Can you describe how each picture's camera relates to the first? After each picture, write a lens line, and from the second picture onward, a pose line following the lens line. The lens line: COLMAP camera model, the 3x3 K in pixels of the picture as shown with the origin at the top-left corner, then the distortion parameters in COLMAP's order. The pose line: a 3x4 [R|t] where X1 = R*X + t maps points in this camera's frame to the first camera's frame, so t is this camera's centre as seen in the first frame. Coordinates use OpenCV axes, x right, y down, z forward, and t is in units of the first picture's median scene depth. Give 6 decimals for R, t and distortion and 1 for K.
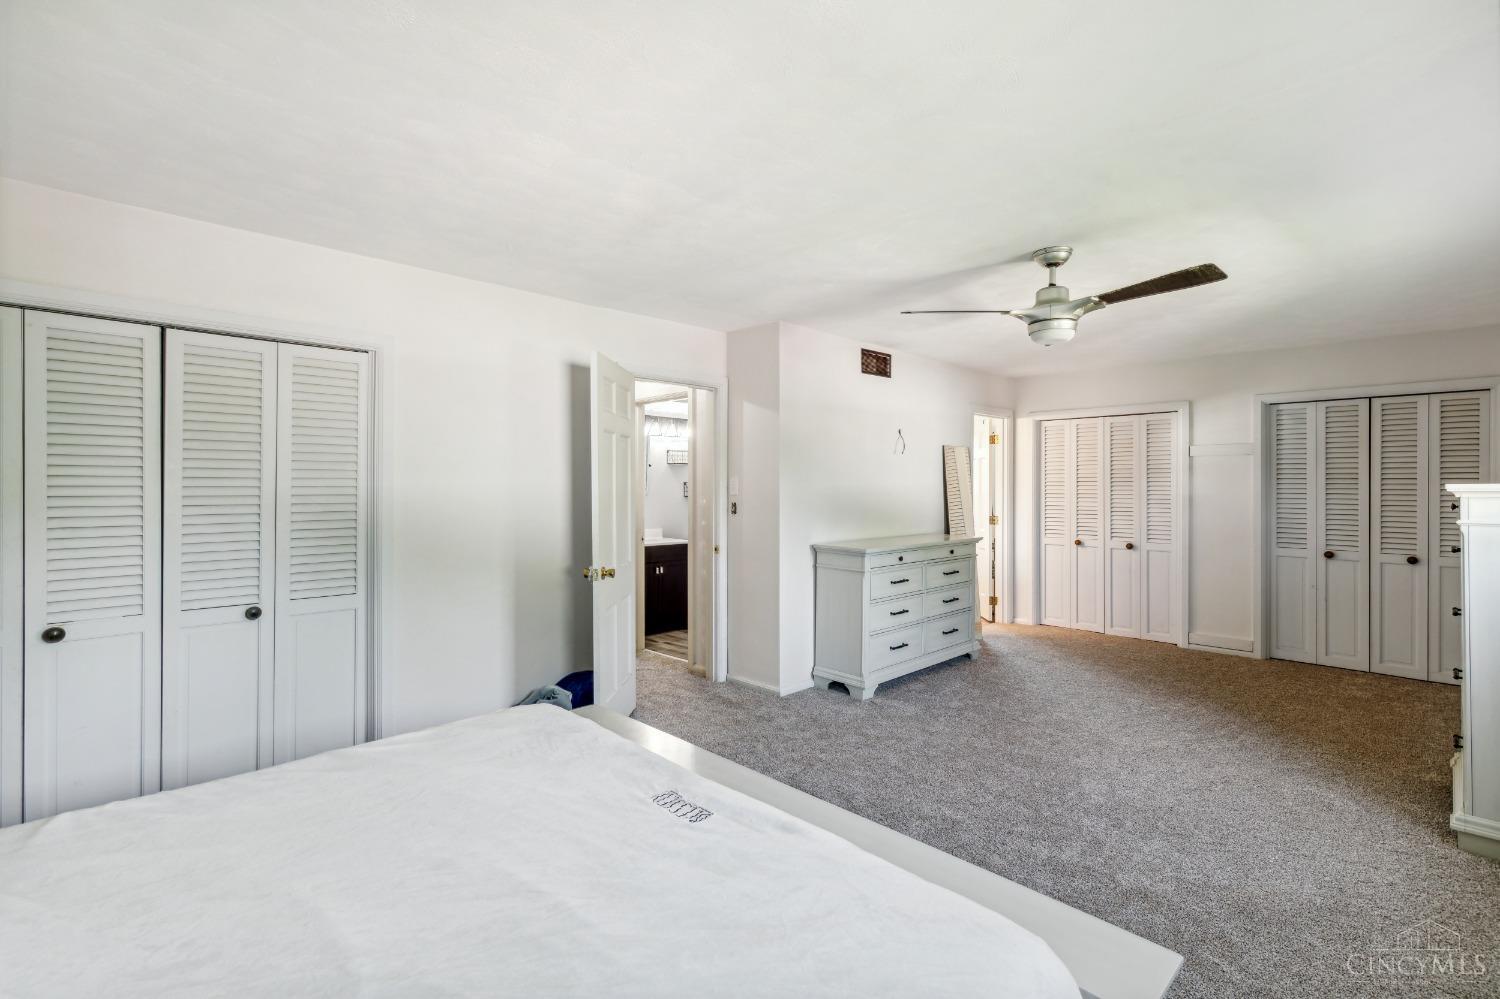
lens RADIAL K [[679.8, 0, 747.9], [0, 679.8, 493.2], [0, 0, 1]] dist [0.002843, -0.000070]
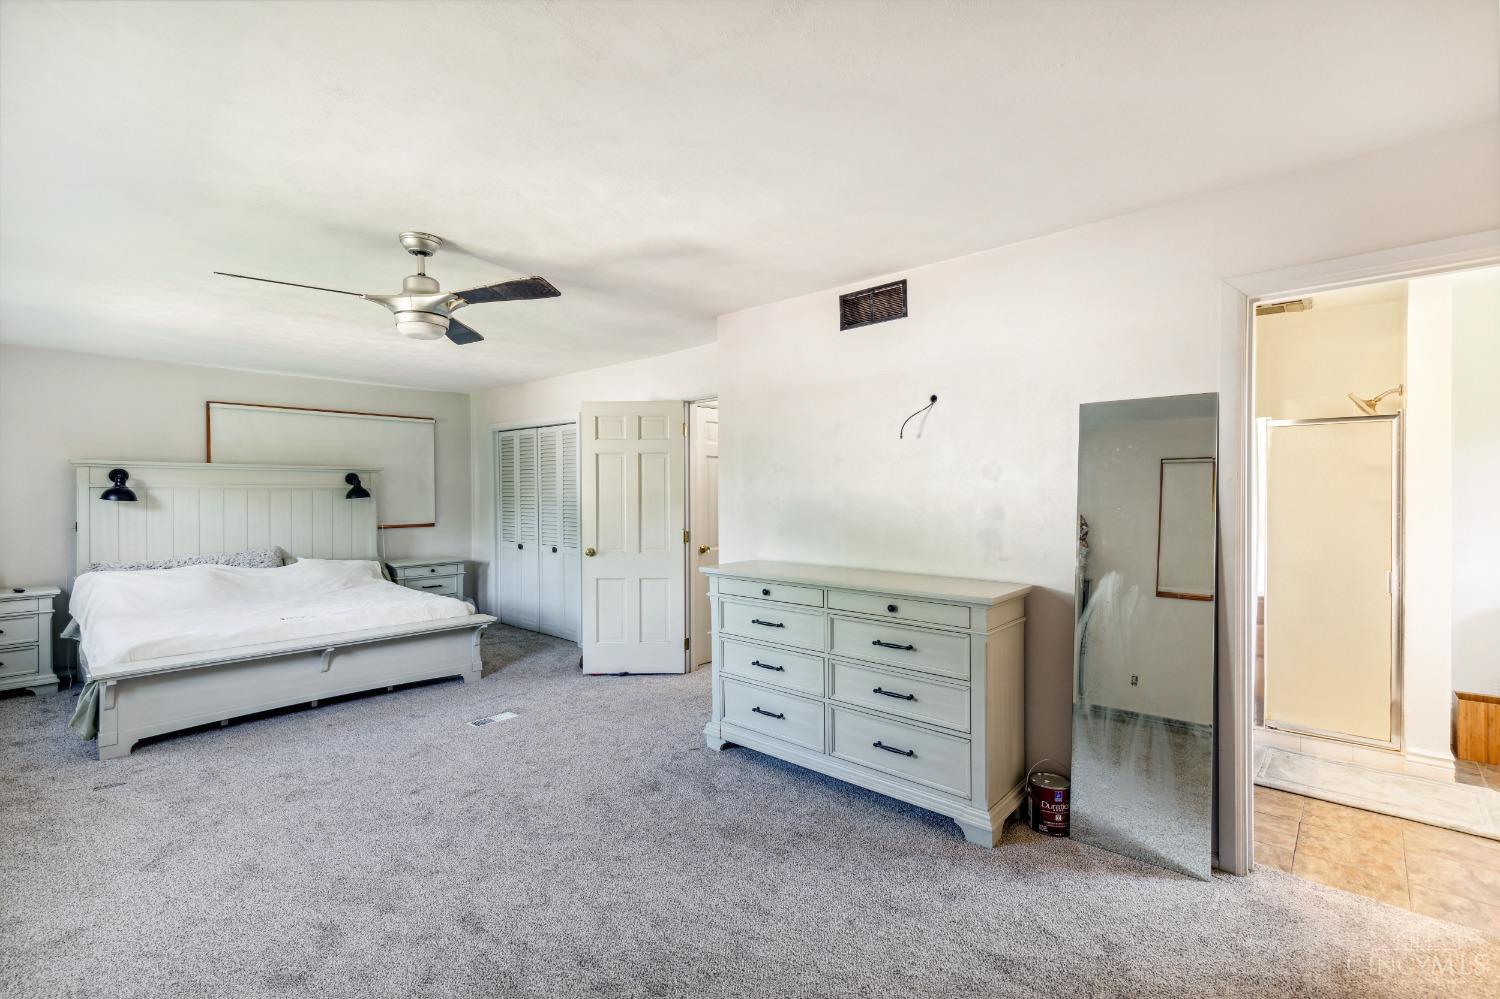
lens RADIAL K [[679.8, 0, 747.9], [0, 679.8, 493.2], [0, 0, 1]] dist [0.002843, -0.000070]
pose [[0.057707, 0.004739, -0.998322, 0.881664], [-0.004034, 0.999982, 0.004514, -0.010817], [0.998325, 0.003766, 0.057725, 0.879210]]
